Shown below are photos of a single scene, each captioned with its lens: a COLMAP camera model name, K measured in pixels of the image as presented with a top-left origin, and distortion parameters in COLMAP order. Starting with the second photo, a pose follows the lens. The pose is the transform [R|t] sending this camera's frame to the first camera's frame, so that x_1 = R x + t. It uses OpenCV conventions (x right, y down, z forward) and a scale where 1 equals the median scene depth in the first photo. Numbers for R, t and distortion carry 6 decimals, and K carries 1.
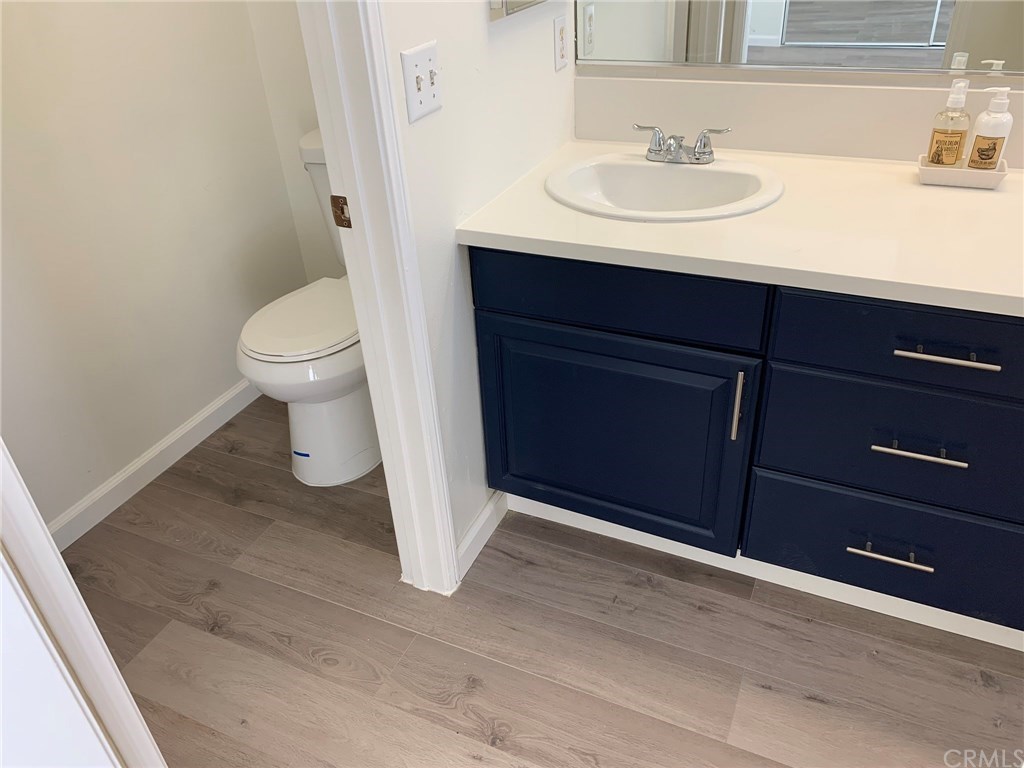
lens RADIAL K [[781.0, 0, 512.8], [0, 781.0, 384.7], [0, 0, 1]] dist [-0.003391, 0.003561]
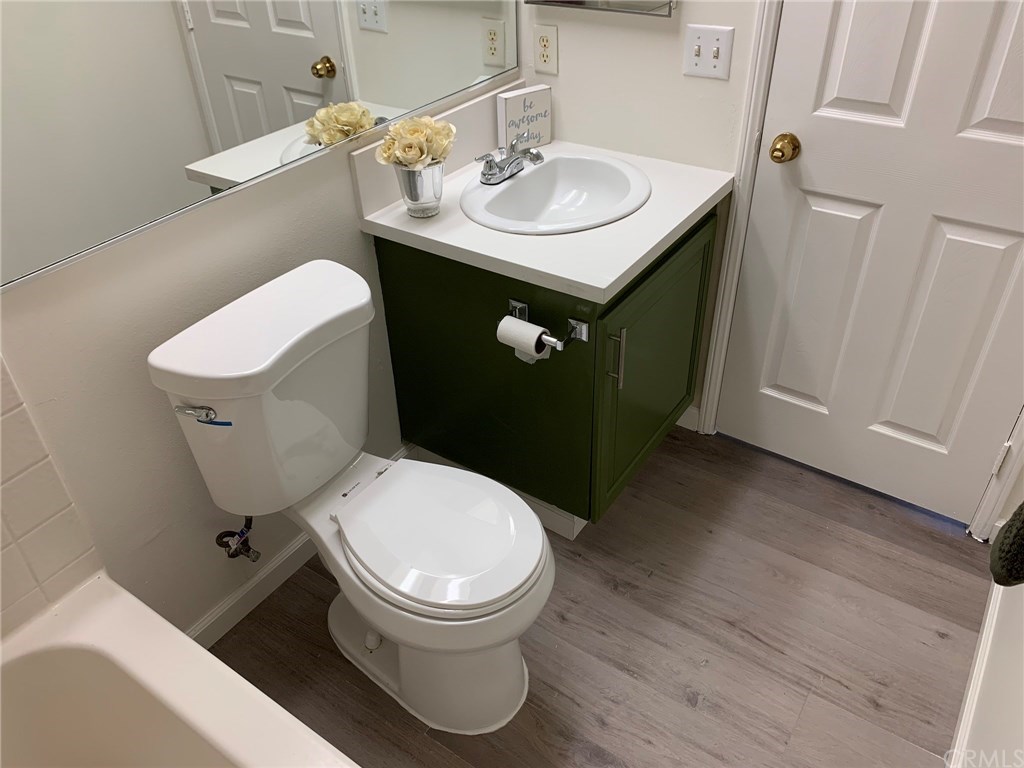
lens RADIAL K [[781.0, 0, 511.5], [0, 781.0, 383.7], [0, 0, 1]] dist [-0.003391, 0.003561]
pose [[-0.982318, -0.027007, 0.185262, 0.134971], [0.162105, 0.372381, 0.913813, -0.939094], [-0.093668, 0.927687, -0.361418, 1.244444]]
